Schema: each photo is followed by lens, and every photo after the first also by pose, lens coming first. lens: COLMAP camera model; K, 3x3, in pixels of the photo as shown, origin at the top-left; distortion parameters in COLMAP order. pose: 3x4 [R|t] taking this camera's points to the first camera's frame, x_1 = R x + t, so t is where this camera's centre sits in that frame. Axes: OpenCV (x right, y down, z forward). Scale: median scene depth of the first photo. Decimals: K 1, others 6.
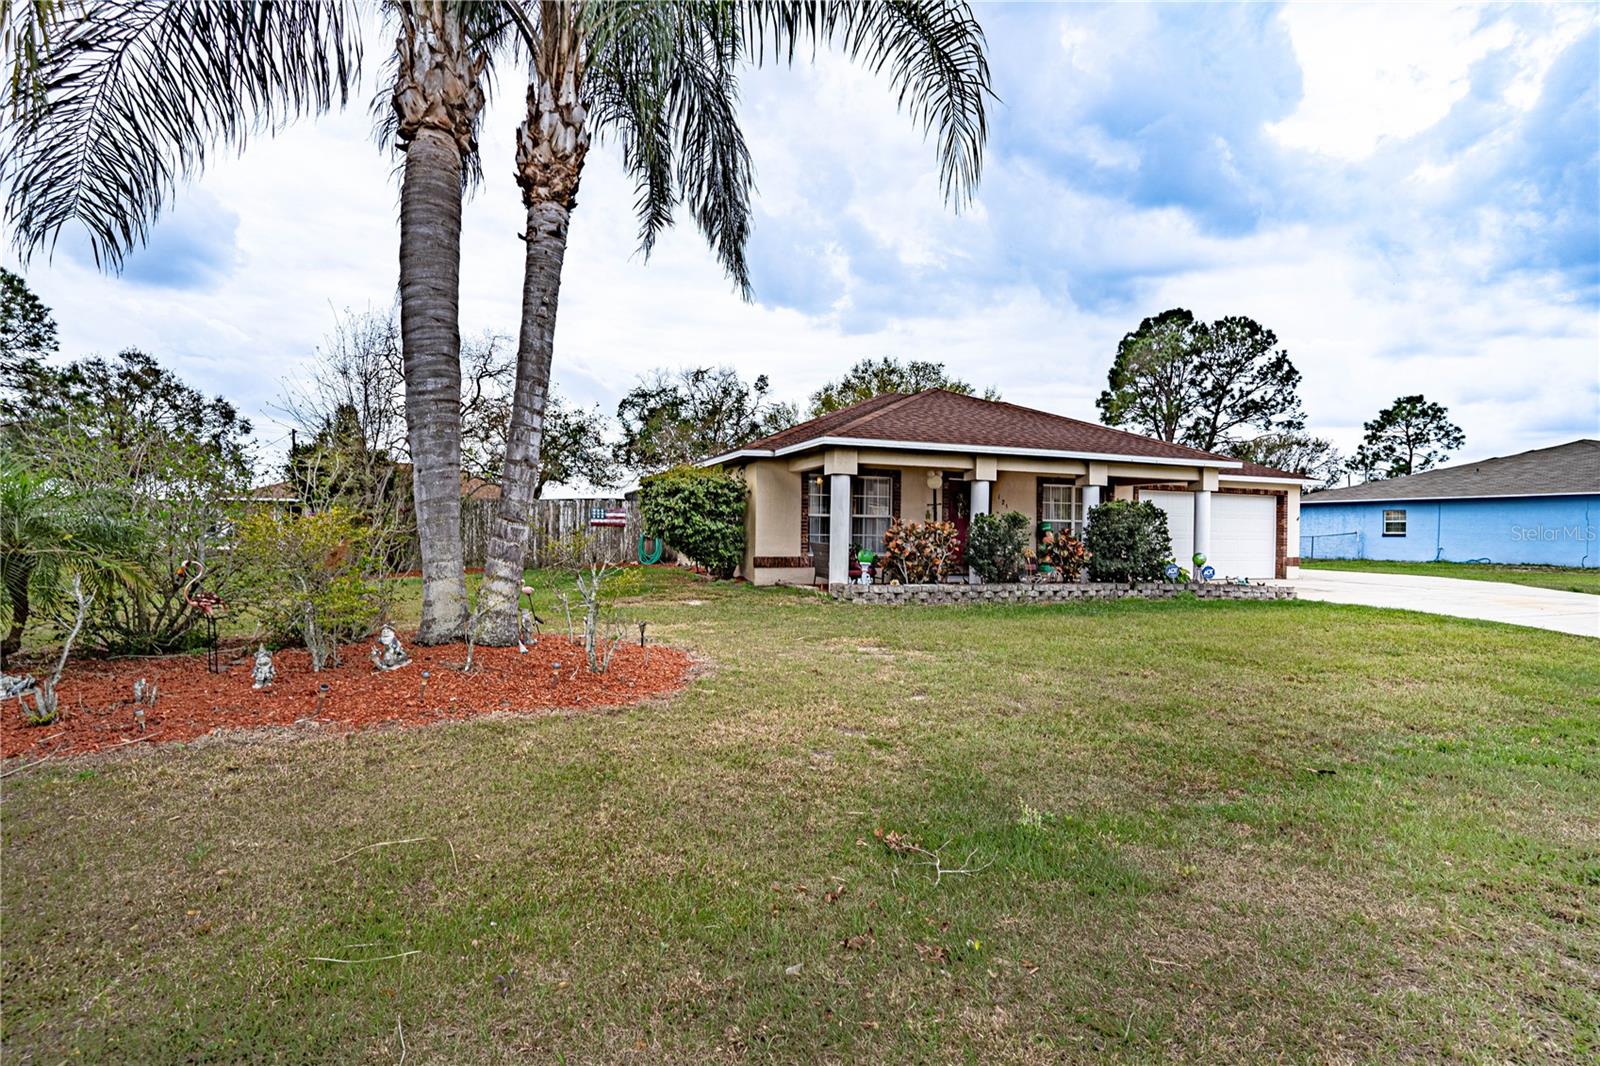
lens RADIAL K [[790.2, 0, 799.6], [0, 790.2, 524.6], [0, 0, 1]] dist [-0.070682, 0.030212]
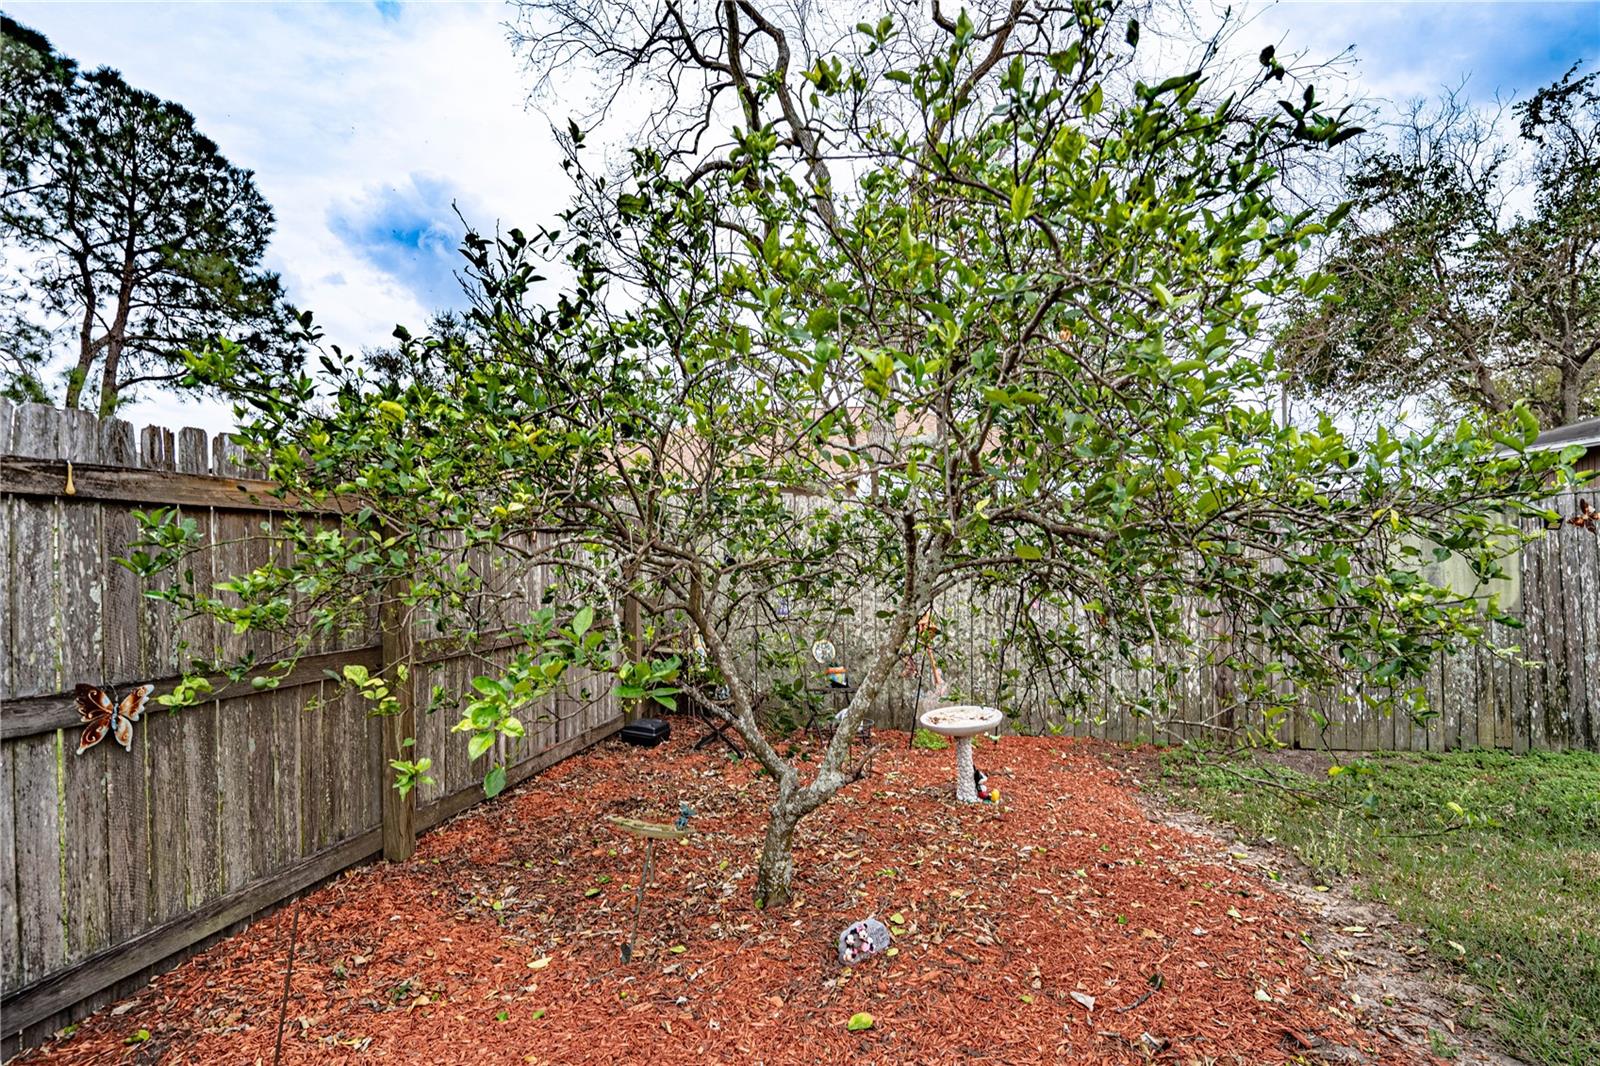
lens RADIAL K [[790.2, 0, 805.0], [0, 790.2, 531.1], [0, 0, 1]] dist [-0.070682, 0.030212]
pose [[0.858759, -0.018462, -0.512047, -0.511278], [0.017448, 0.999825, -0.006787, 0.002926], [0.512083, -0.003106, 0.858931, 1.105770]]
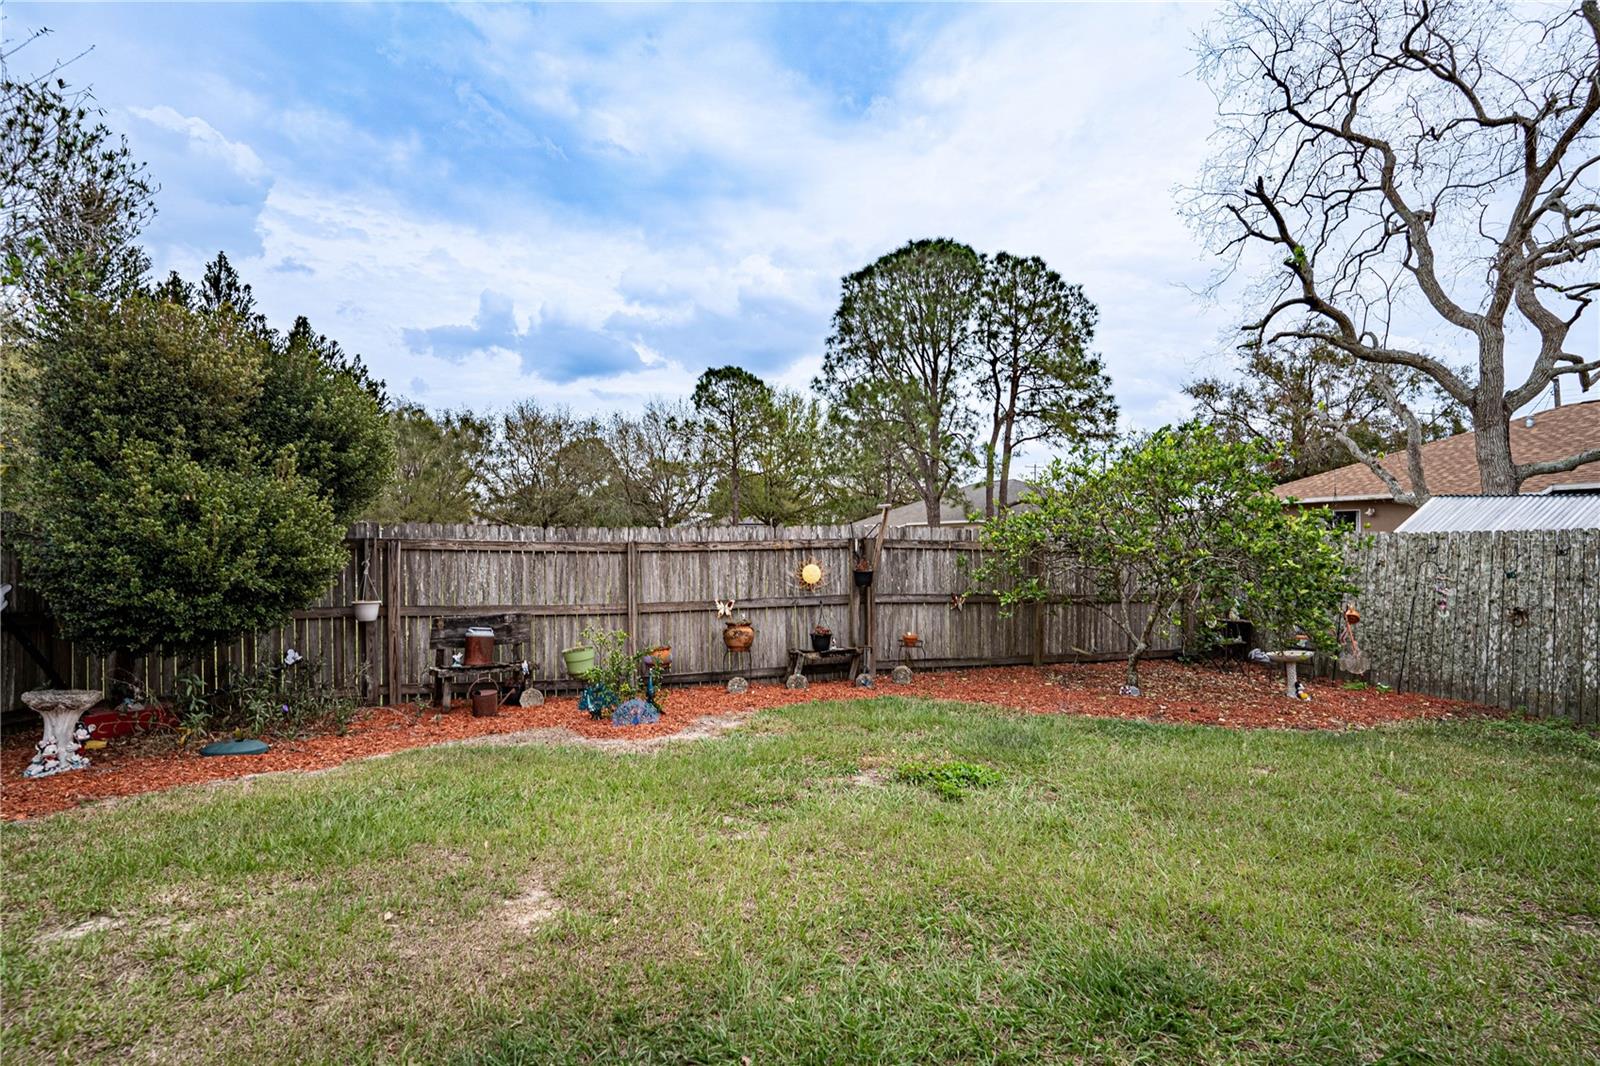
lens RADIAL K [[790.2, 0, 795.2], [0, 790.2, 531.2], [0, 0, 1]] dist [-0.070682, 0.030212]
pose [[0.002863, -0.023244, -0.999726, -0.233218], [0.010567, 0.999675, -0.023212, -0.003768], [0.999940, -0.010498, 0.003107, 1.059051]]
